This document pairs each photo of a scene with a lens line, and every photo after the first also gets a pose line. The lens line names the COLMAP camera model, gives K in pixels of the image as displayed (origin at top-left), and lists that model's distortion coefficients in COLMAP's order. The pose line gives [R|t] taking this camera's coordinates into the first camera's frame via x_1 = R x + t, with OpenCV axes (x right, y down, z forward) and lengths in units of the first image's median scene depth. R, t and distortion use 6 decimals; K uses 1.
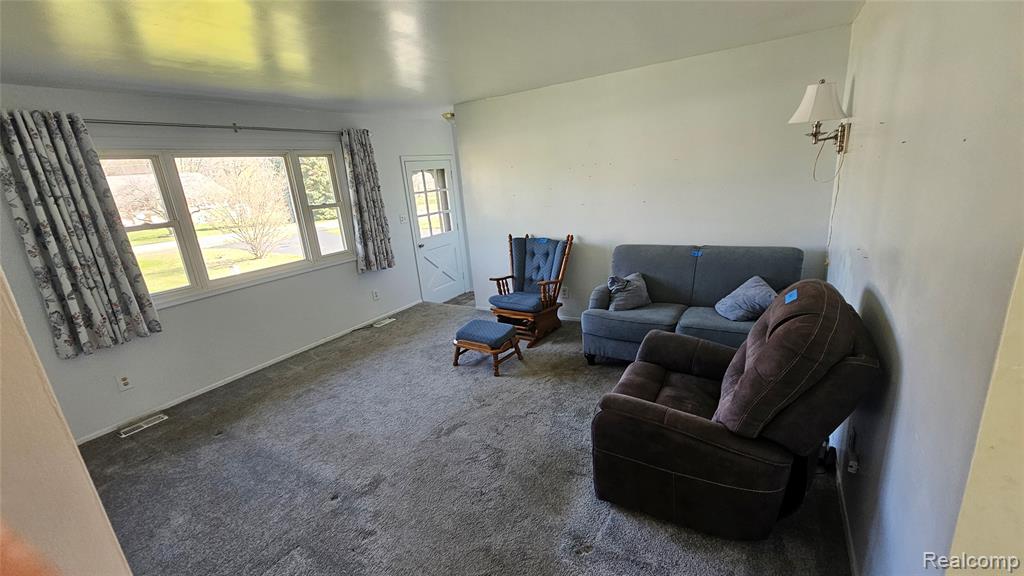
lens RADIAL K [[419.0, 0, 509.7], [0, 419.0, 291.7], [0, 0, 1]] dist [0.002408, 0.000189]
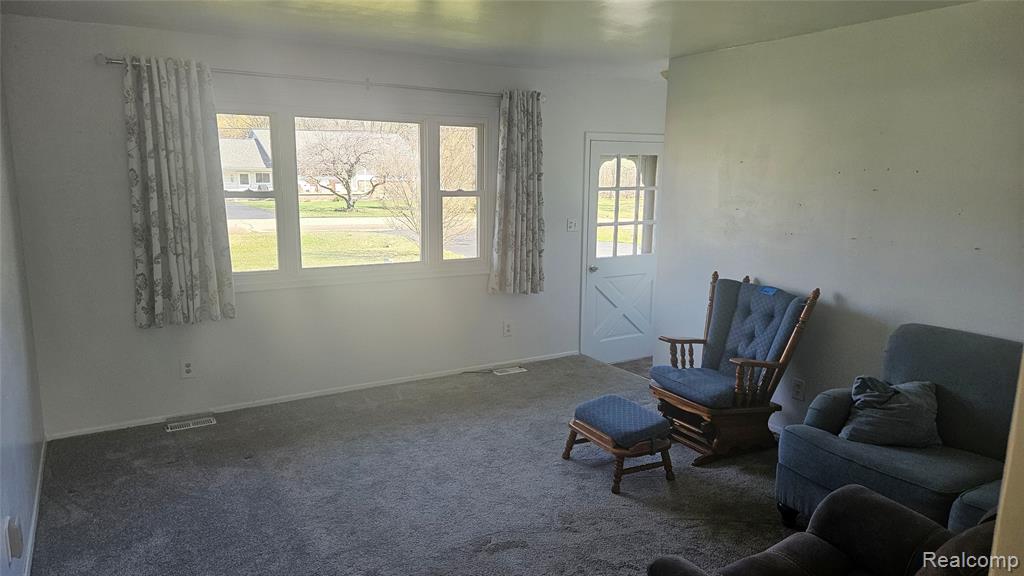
lens RADIAL K [[682.7, 0, 509.7], [0, 682.7, 292.9], [0, 0, 1]] dist [0.063605, -0.000572]
pose [[0.882117, 0.169273, -0.439563, 0.199906], [-0.203478, 0.978573, -0.031498, -0.019057], [0.424813, 0.117227, 0.897659, -0.000457]]
